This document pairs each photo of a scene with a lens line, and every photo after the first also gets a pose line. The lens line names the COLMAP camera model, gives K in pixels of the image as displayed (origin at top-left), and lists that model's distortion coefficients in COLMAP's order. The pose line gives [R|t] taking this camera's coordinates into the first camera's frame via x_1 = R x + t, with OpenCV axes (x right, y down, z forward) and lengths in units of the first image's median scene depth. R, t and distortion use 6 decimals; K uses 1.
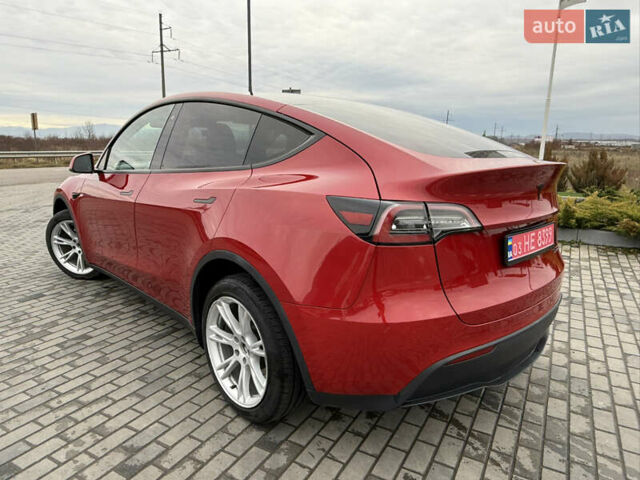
lens RADIAL K [[440.3, 0, 317.4], [0, 440.3, 239.5], [0, 0, 1]] dist [0.001910, -0.001189]
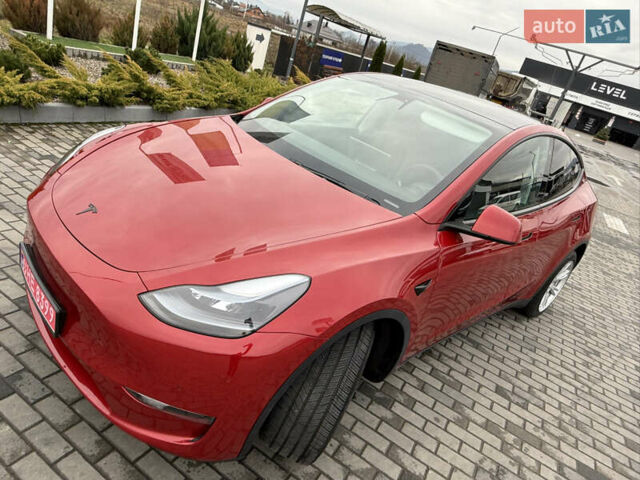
lens RADIAL K [[440.3, 0, 317.4], [0, 440.3, 239.5], [0, 0, 1]] dist [0.001910, -0.001189]
pose [[0.001686, -0.424797, 0.905287, -1.332159], [-0.071698, 0.902907, 0.423814, -0.482157], [-0.997425, -0.065622, -0.028935, 1.532683]]
